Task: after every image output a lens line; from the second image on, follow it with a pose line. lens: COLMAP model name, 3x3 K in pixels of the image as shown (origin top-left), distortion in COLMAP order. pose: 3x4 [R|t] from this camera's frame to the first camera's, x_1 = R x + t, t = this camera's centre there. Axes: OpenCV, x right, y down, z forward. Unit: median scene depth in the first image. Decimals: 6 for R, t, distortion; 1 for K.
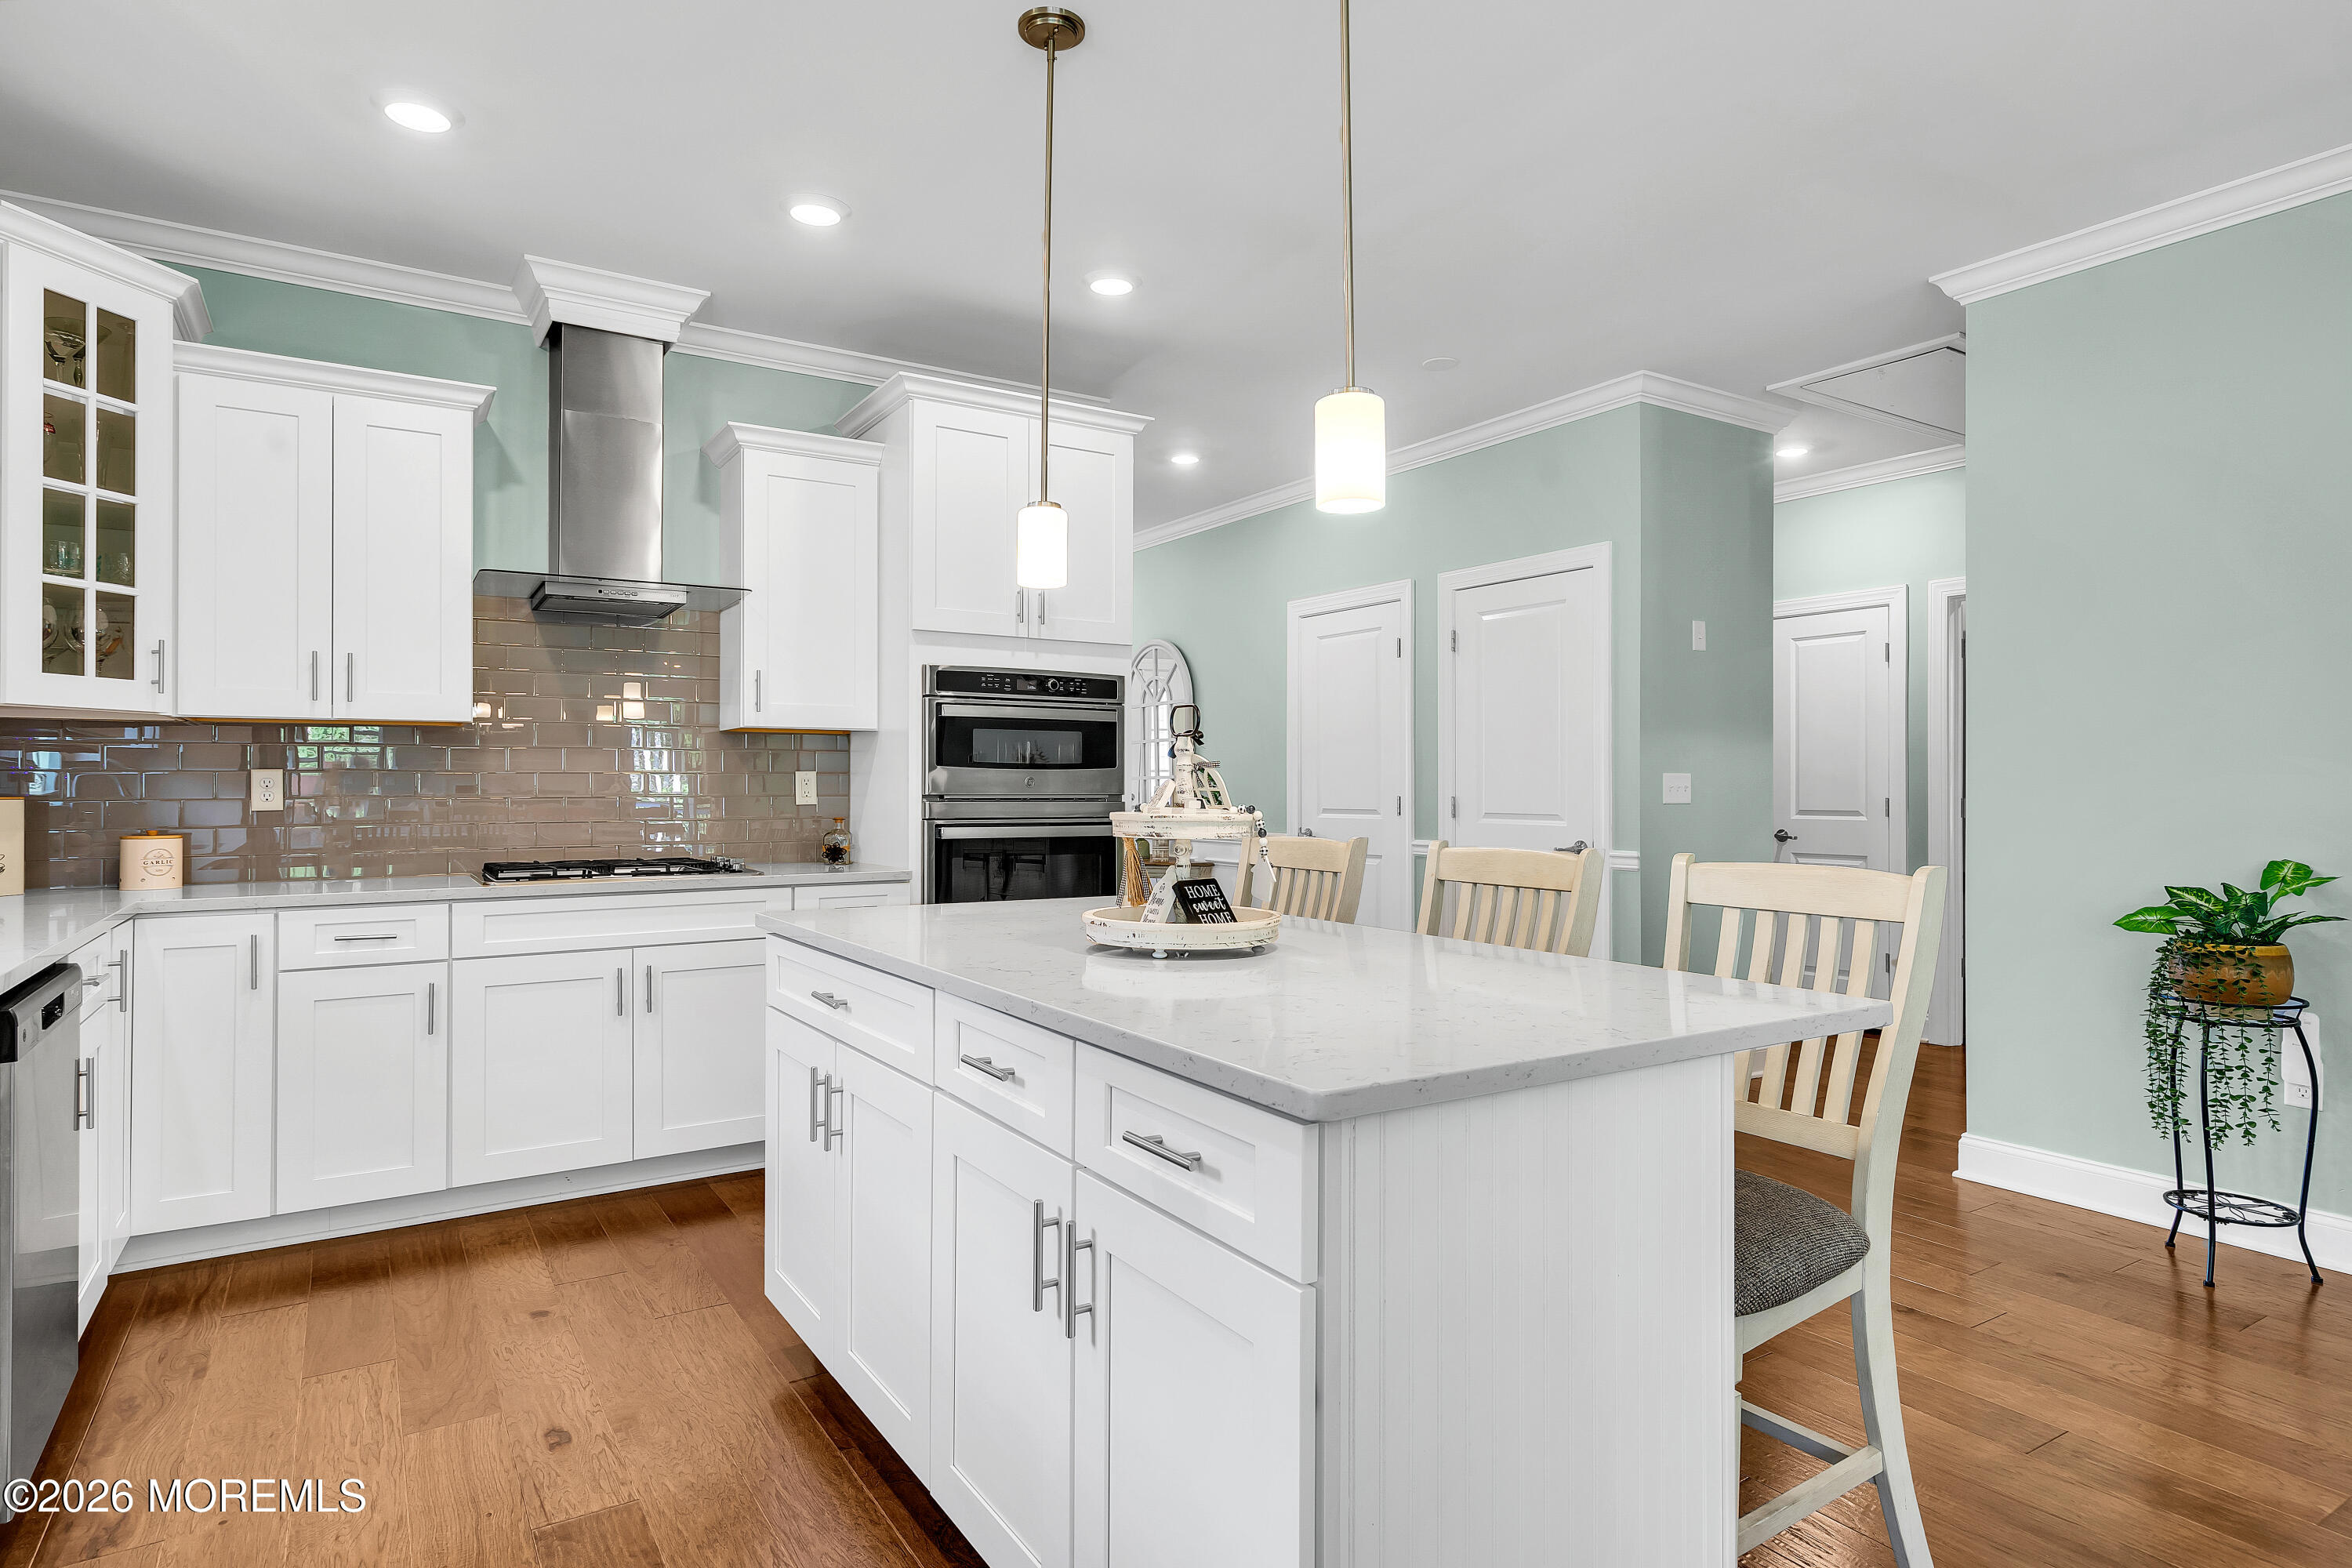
lens RADIAL K [[1285.3, 0, 1182.9], [0, 1285.3, 774.8], [0, 0, 1]] dist [-0.004562, -0.001673]
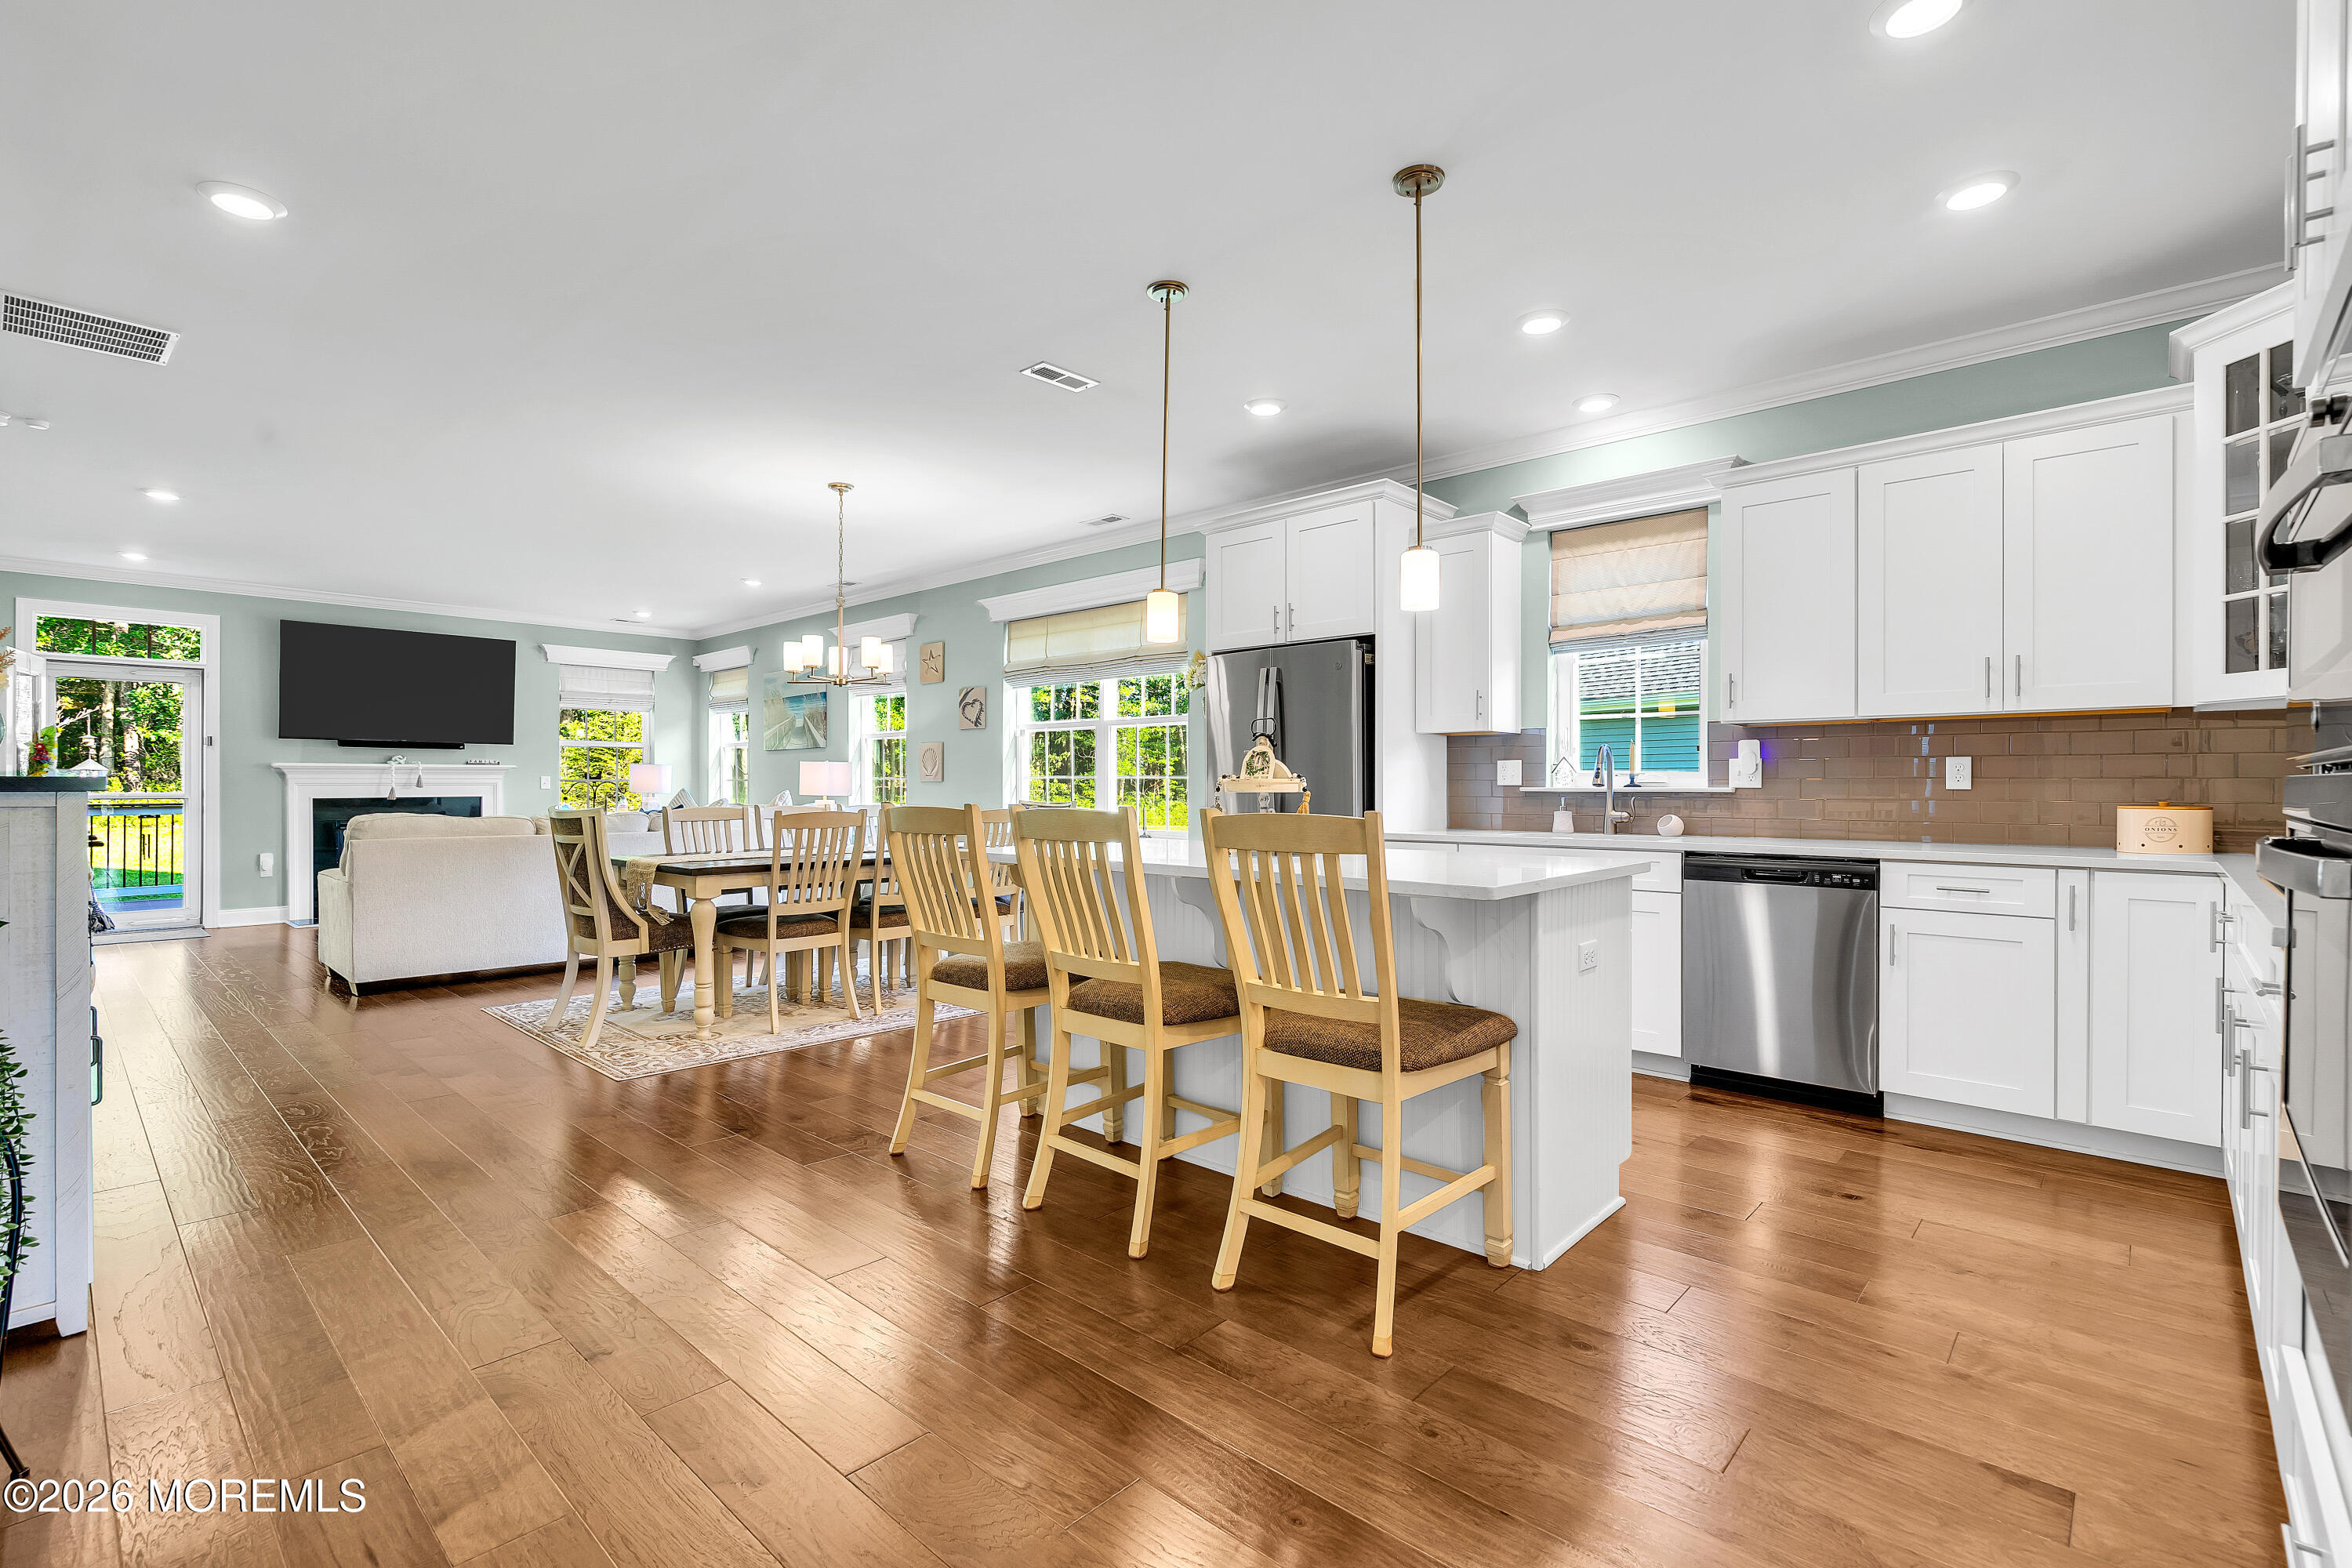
lens RADIAL K [[1064.1, 0, 1179.9], [0, 1064.1, 784.7], [0, 0, 1]] dist [-0.003267, 0.001212]
pose [[-0.966080, -0.002374, -0.258232, 0.318546], [0.000462, 0.999940, -0.010922, 0.034841], [0.258242, -0.010671, -0.966021, 1.548599]]
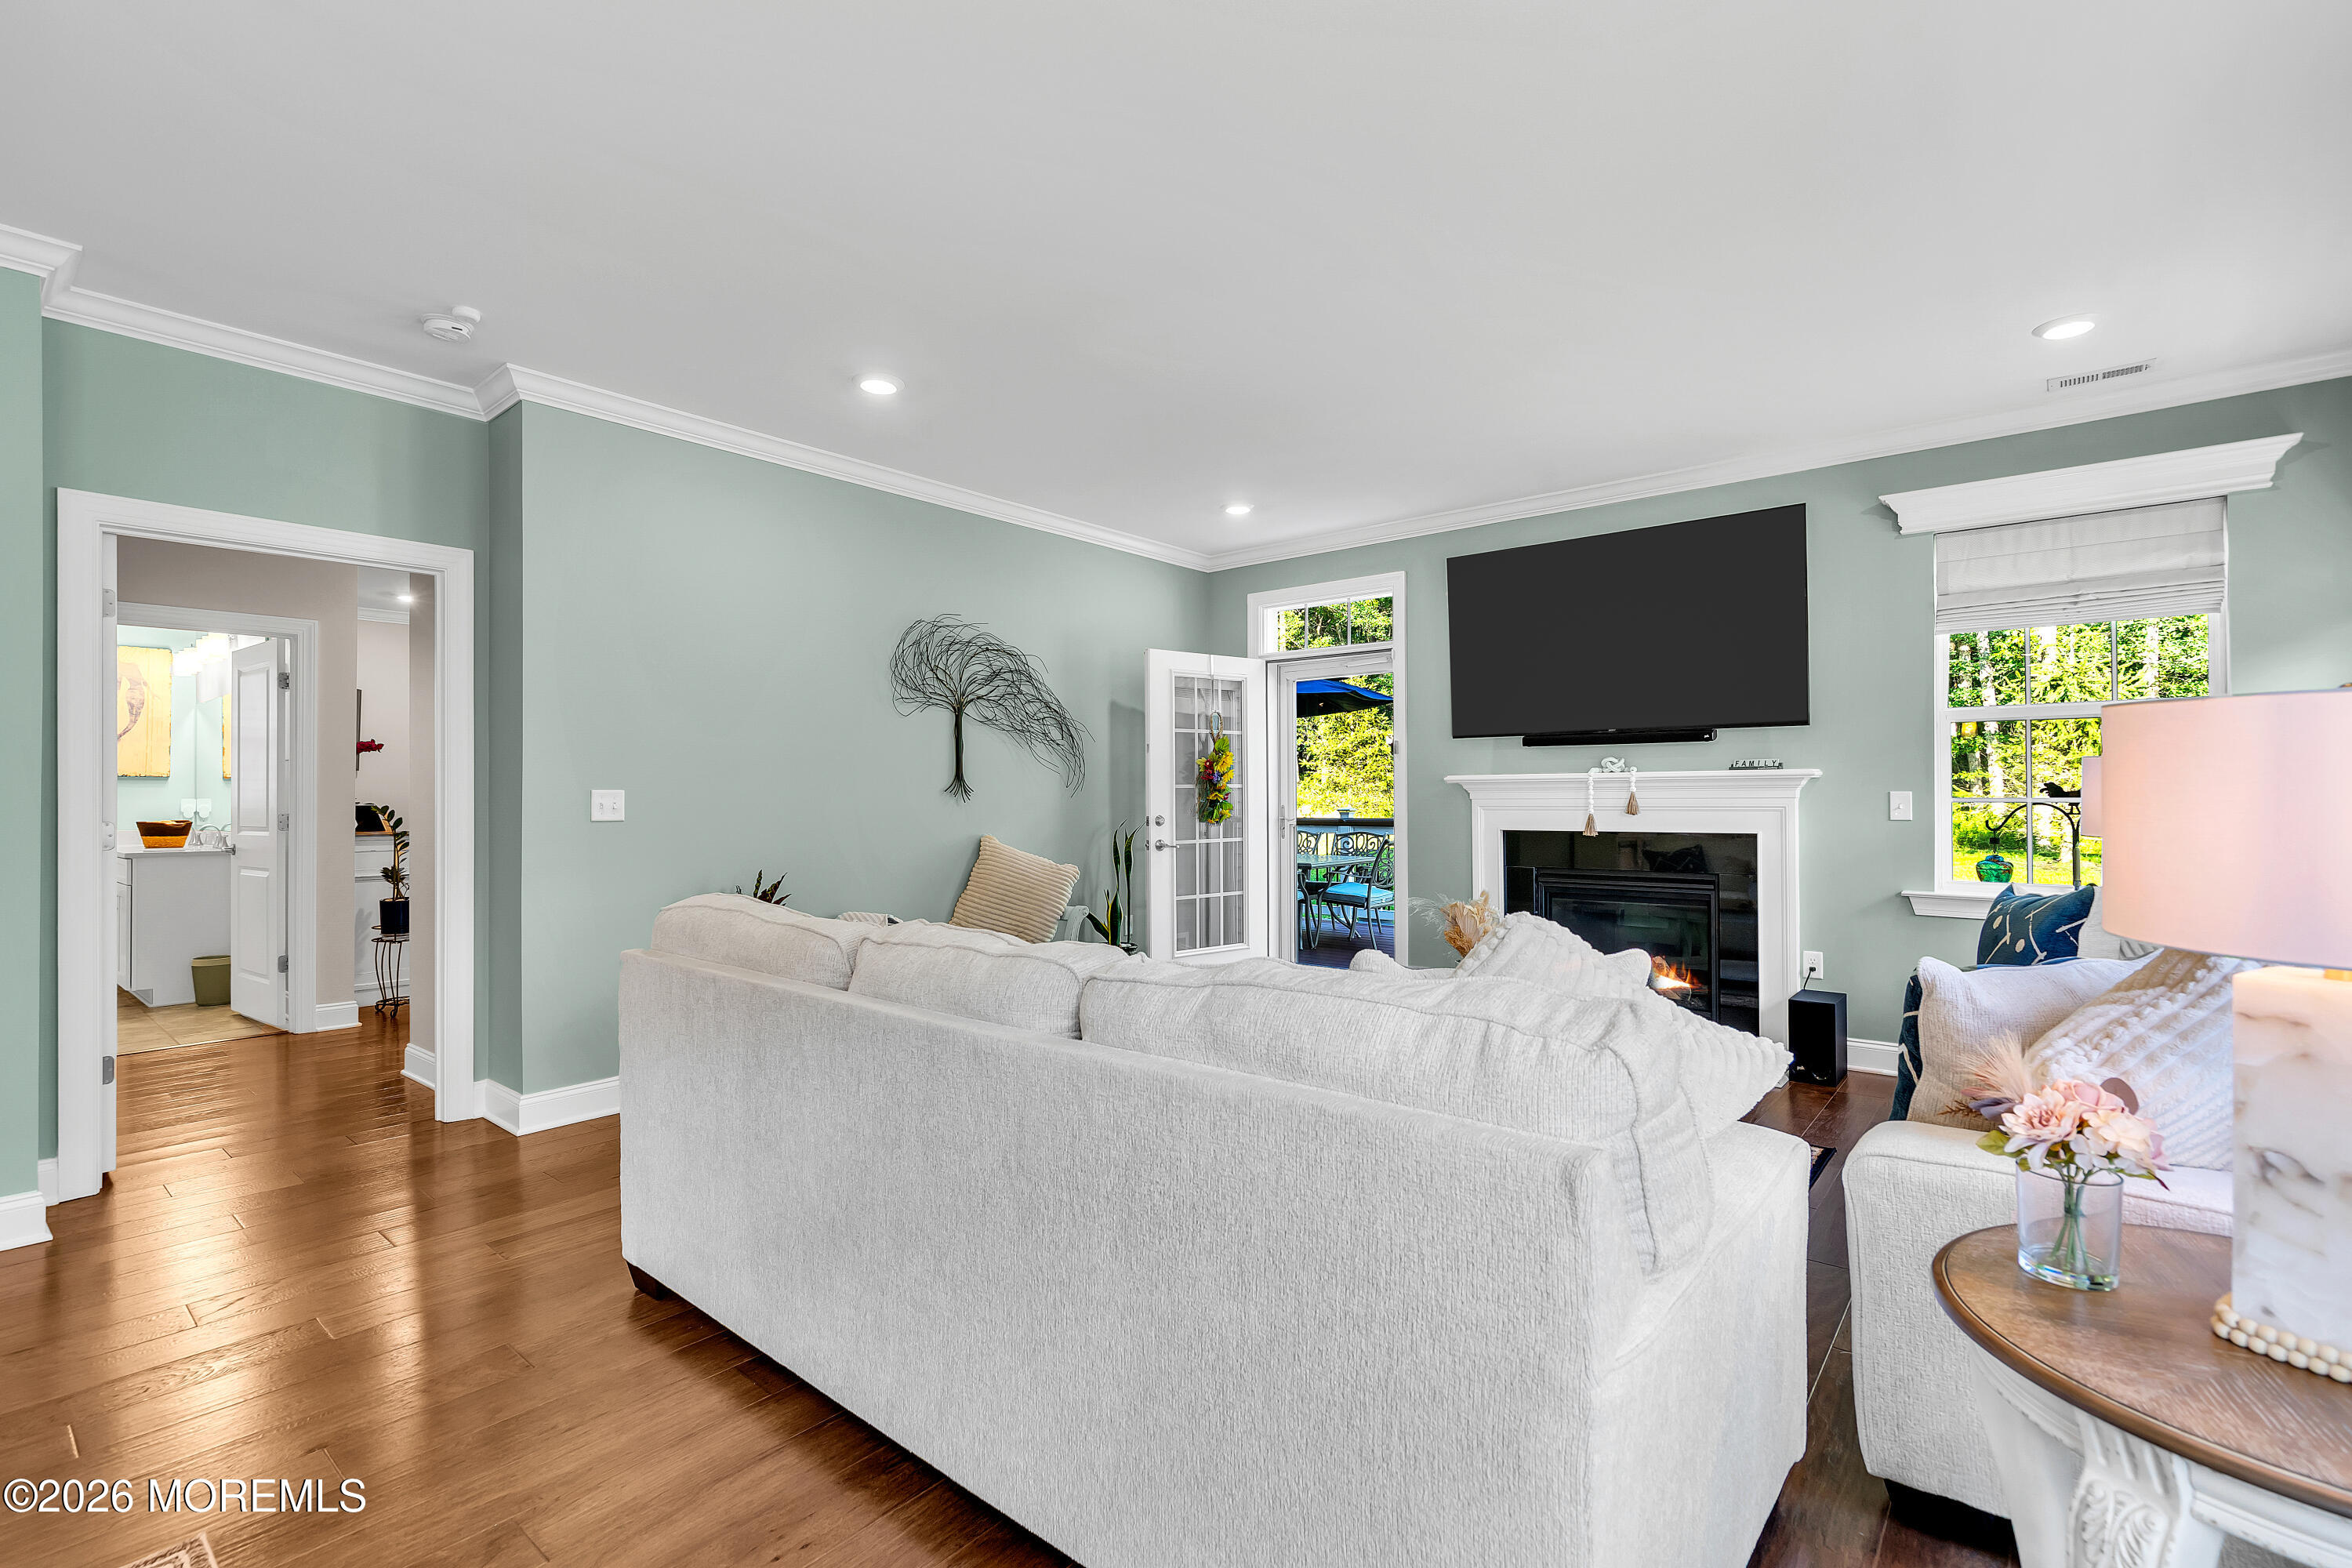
lens RADIAL K [[1064.1, 0, 1182.5], [0, 1064.1, 776.7], [0, 0, 1]] dist [-0.003267, 0.001212]
pose [[-0.312844, 0.012897, 0.949717, 0.288404], [-0.004691, 0.999875, -0.015124, -0.017145], [-0.949793, -0.009186, -0.312744, -0.534757]]
